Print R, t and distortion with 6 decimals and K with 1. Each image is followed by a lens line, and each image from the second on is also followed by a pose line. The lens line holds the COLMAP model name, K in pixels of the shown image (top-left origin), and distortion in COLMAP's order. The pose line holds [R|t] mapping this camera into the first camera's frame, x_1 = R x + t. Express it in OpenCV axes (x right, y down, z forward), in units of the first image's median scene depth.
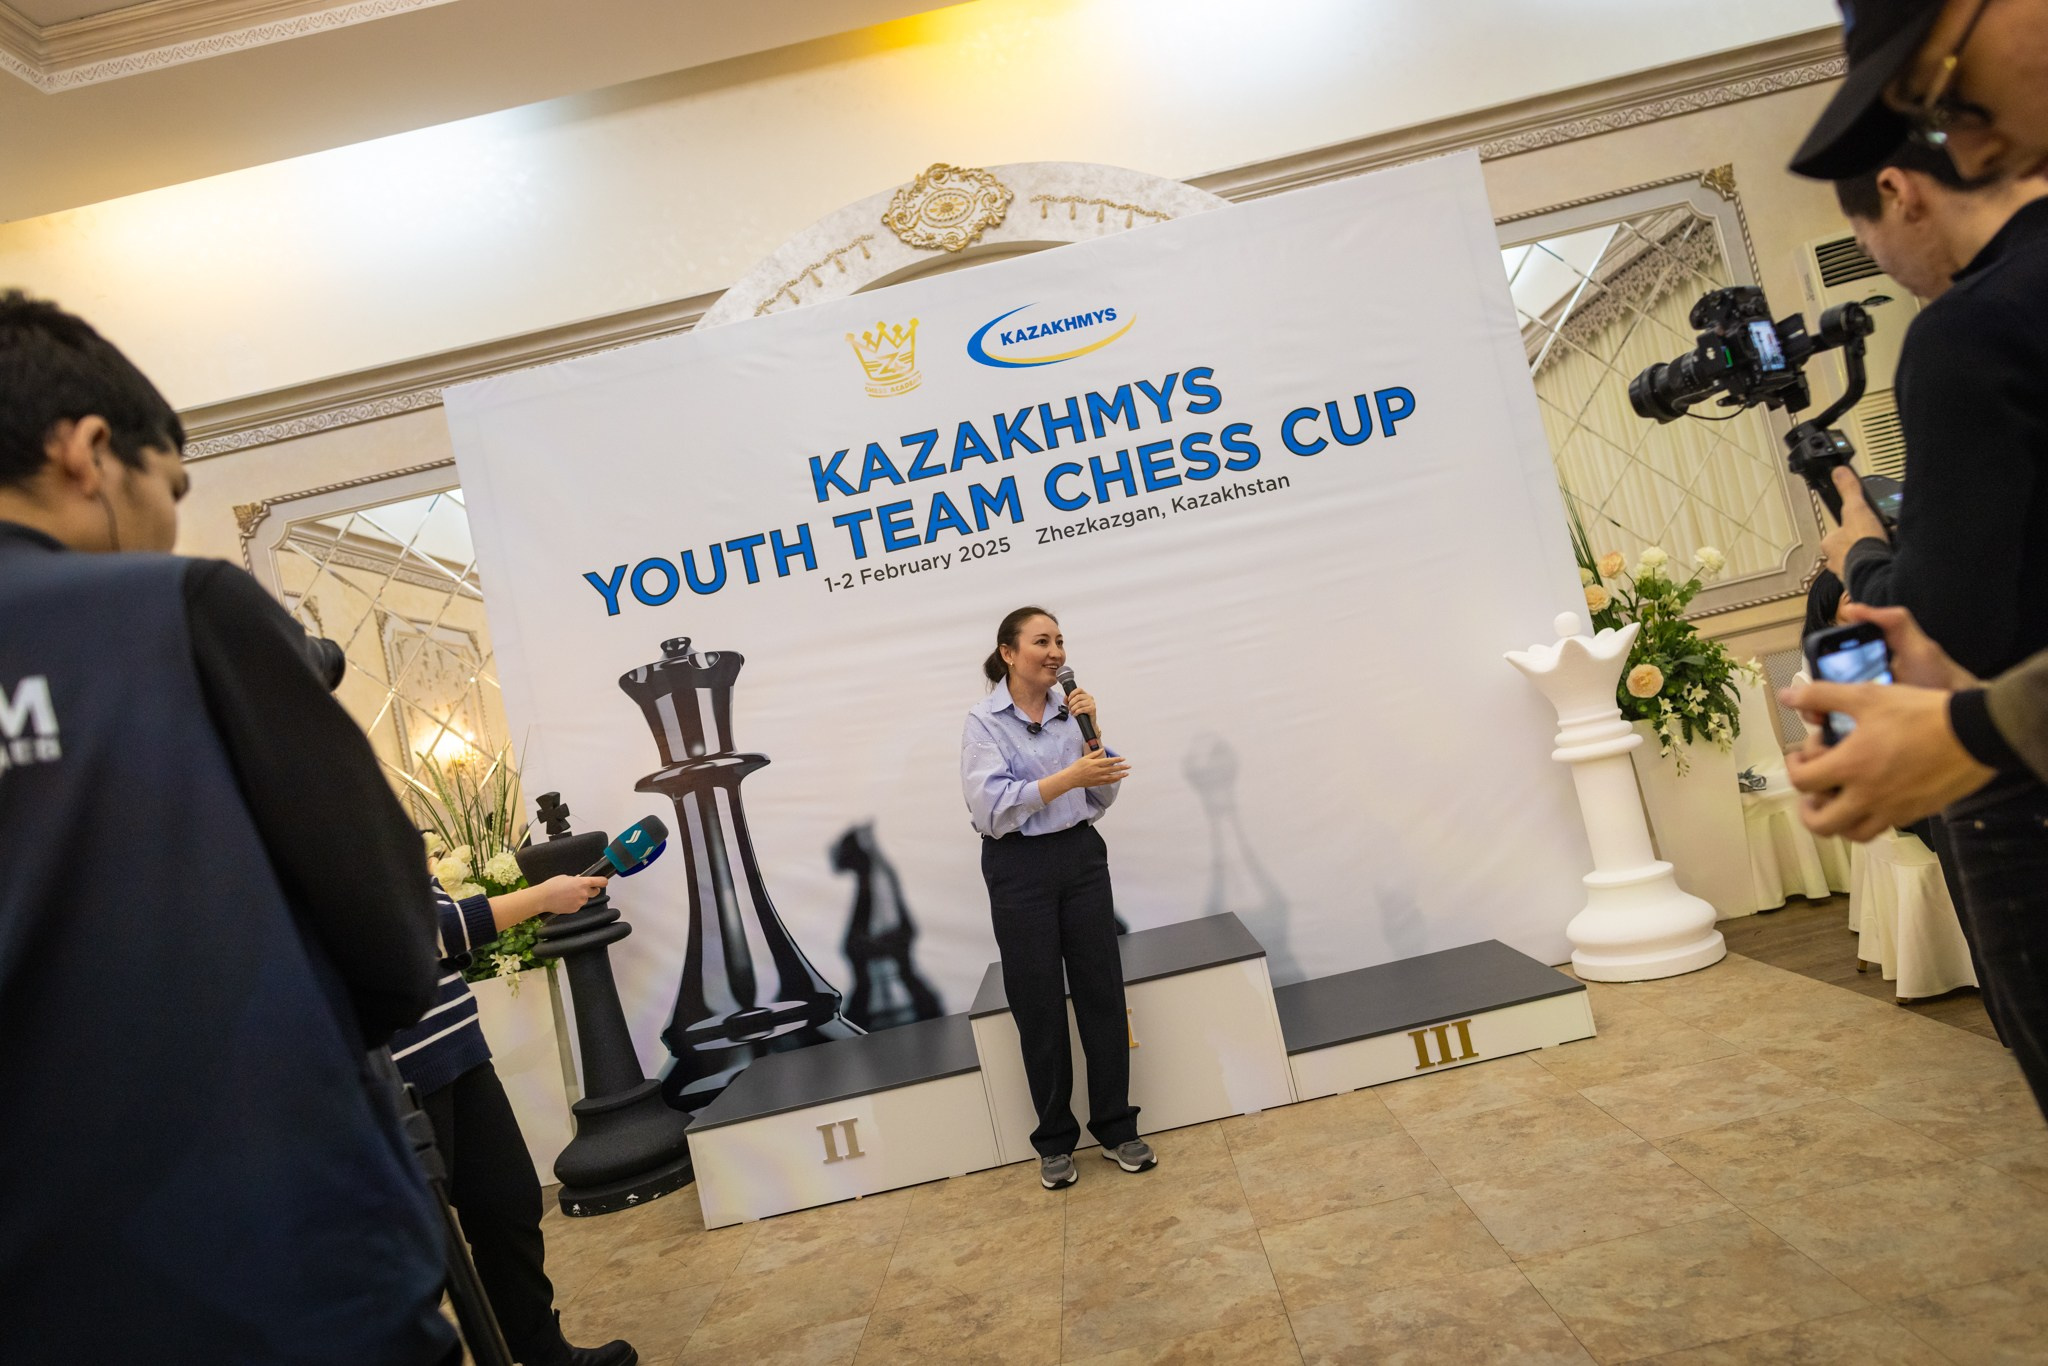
lens RADIAL K [[1397.8, 0, 1046.8], [0, 1397.8, 679.7], [0, 0, 1]] dist [0.012718, -0.010722]
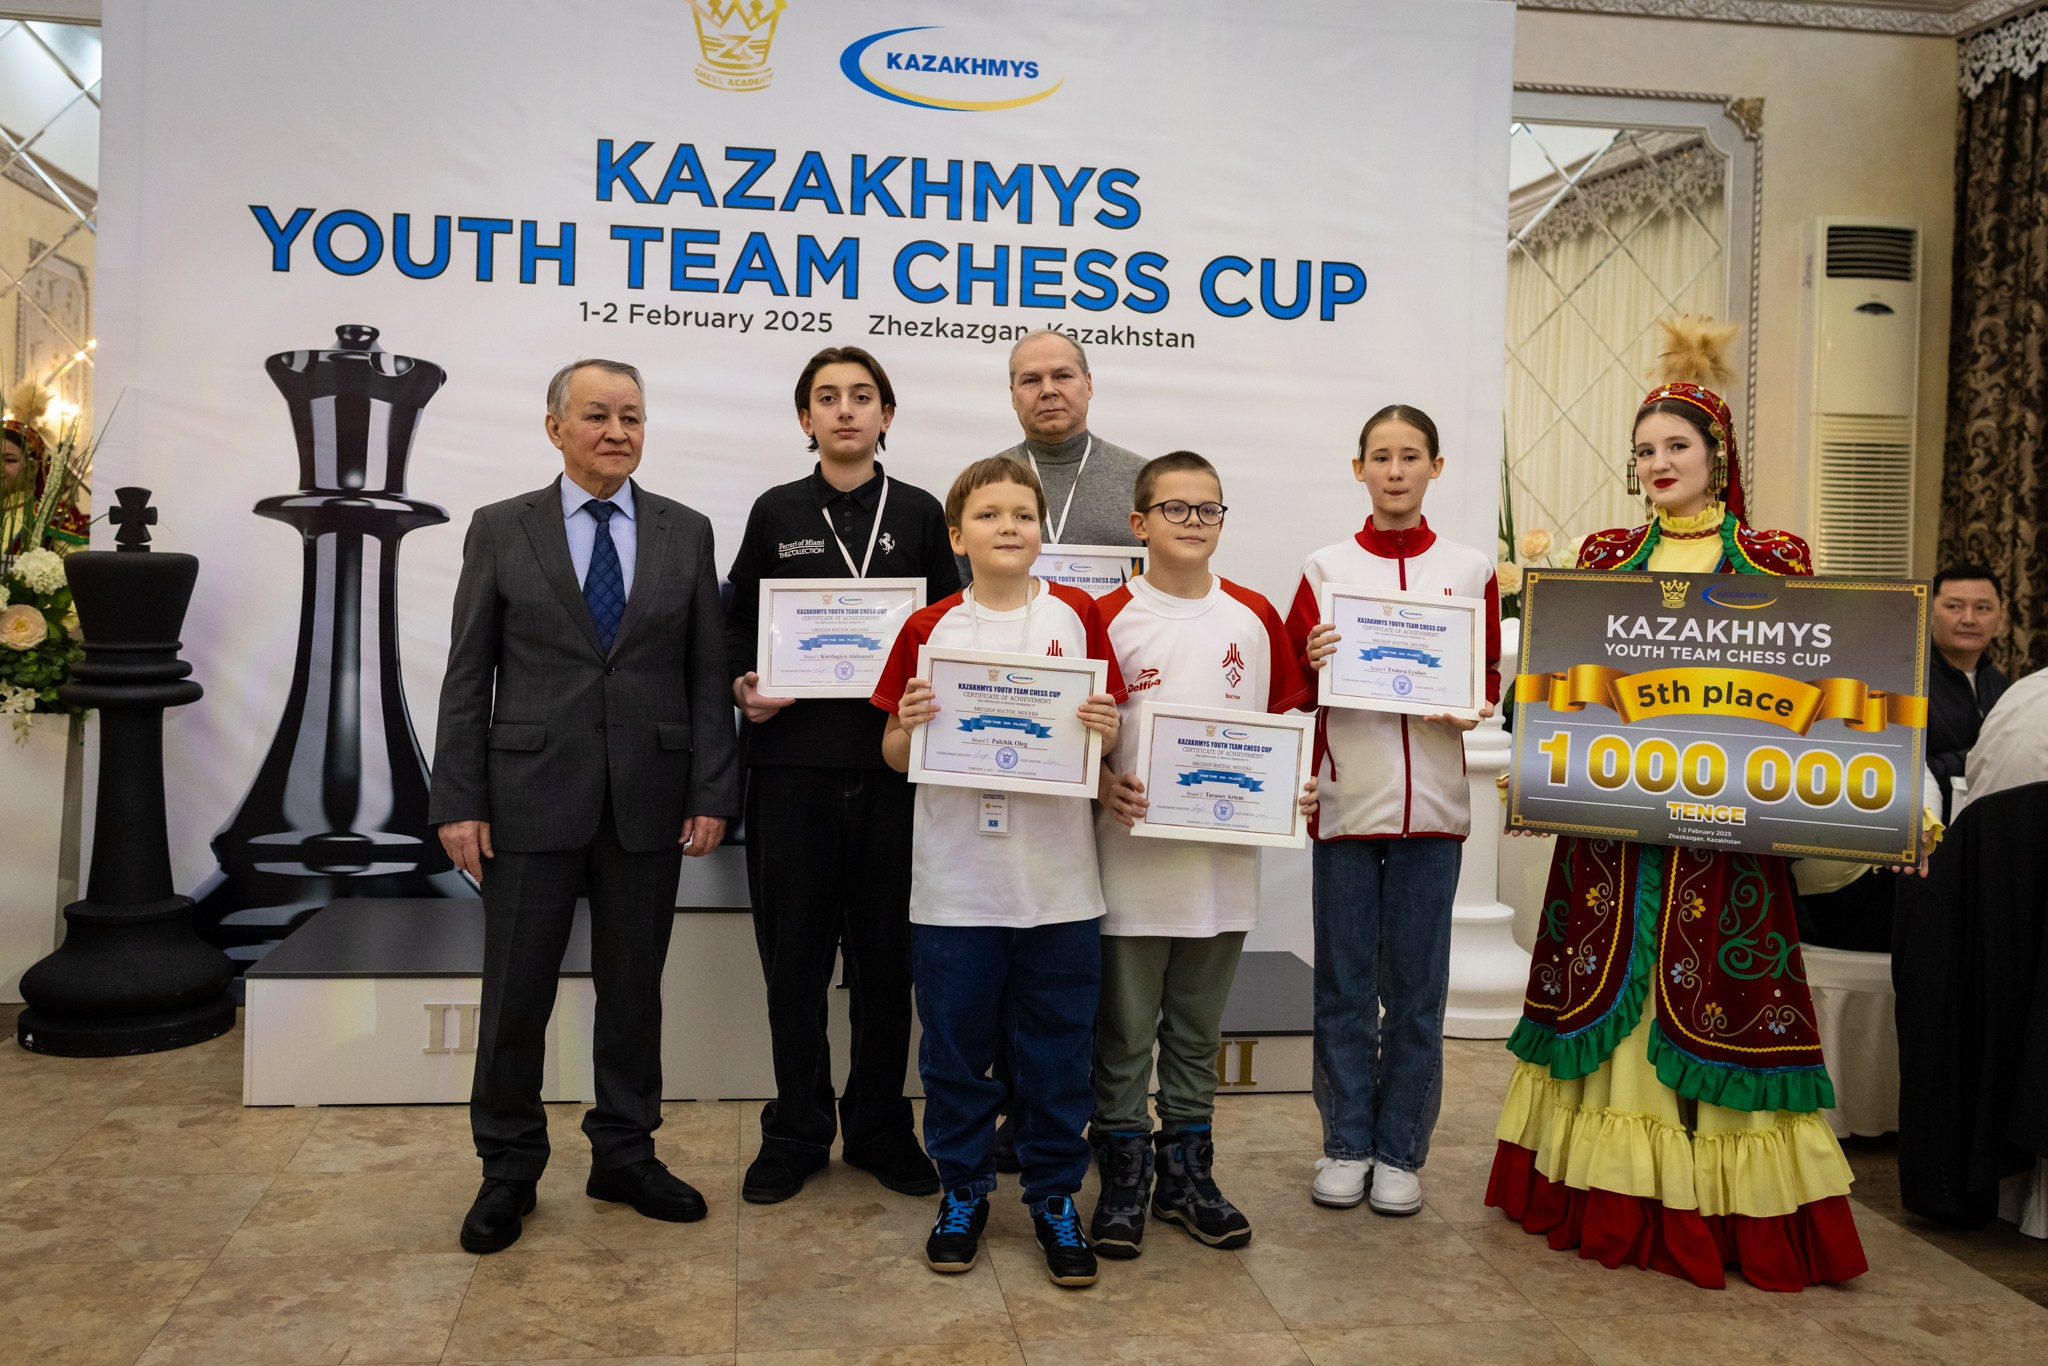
lens RADIAL K [[1847.8, 0, 1019.8], [0, 1847.8, 607.6], [0, 0, 1]] dist [0.010448, 0.000963]
pose [[0.954510, 0.242511, 0.173493, -0.066366], [-0.250702, 0.967698, 0.026628, 0.001133], [-0.161432, -0.068912, 0.984475, -0.026649]]
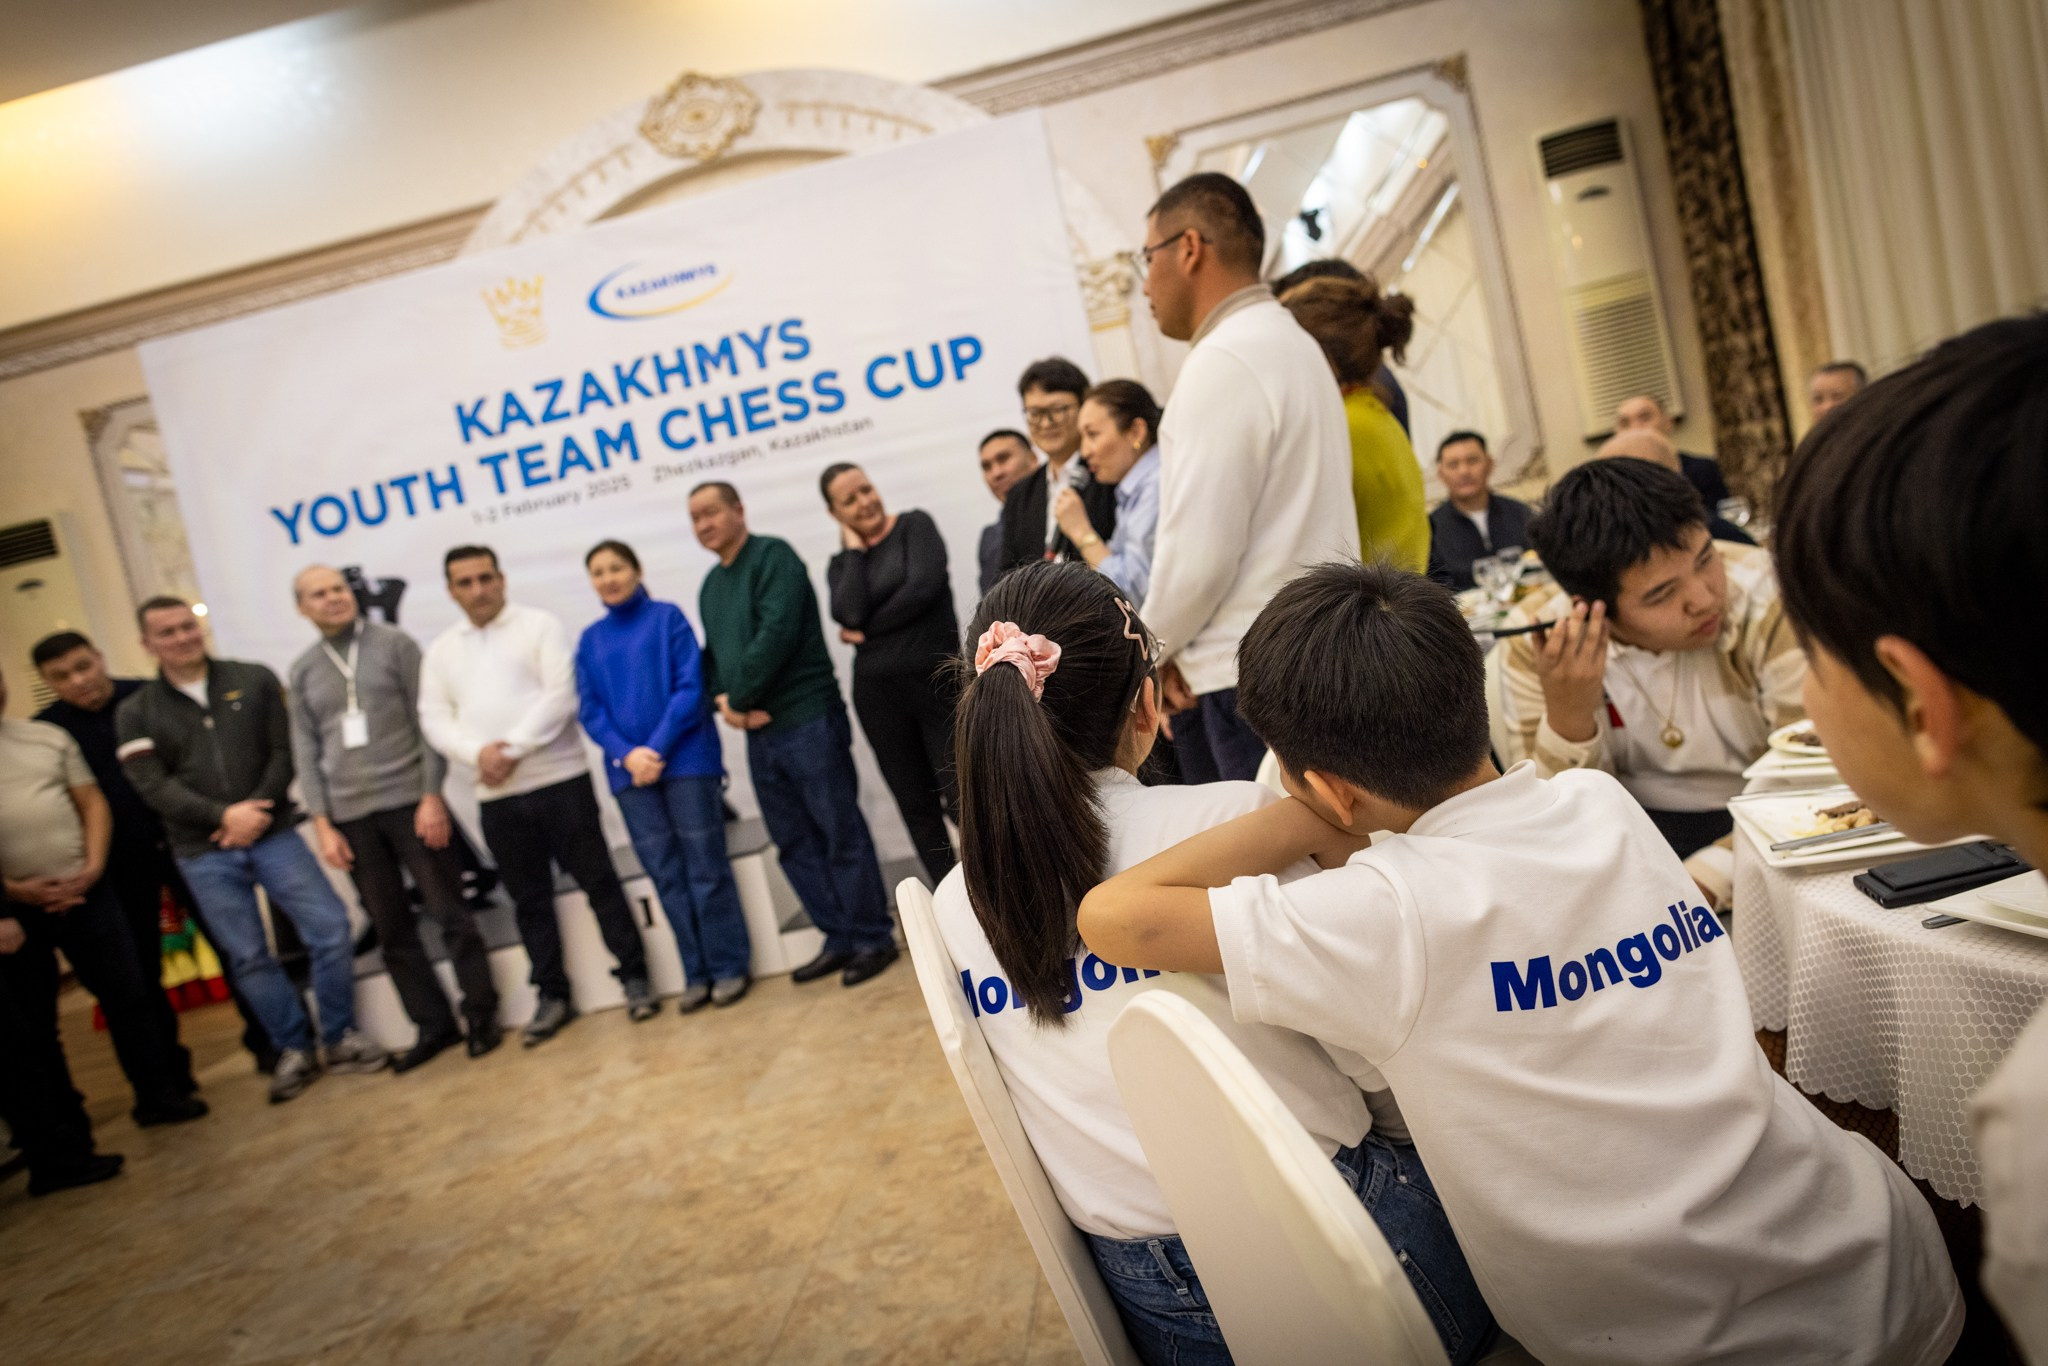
lens RADIAL K [[1406.6, 0, 1049.7], [0, 1406.6, 686.1], [0, 0, 1]] dist [0.008831, -0.001030]
pose [[0.998428, 0.001153, -0.056029, 0.376061], [0.006548, 0.990539, 0.137075, -0.086821], [0.055657, -0.137226, 0.988975, -0.128627]]
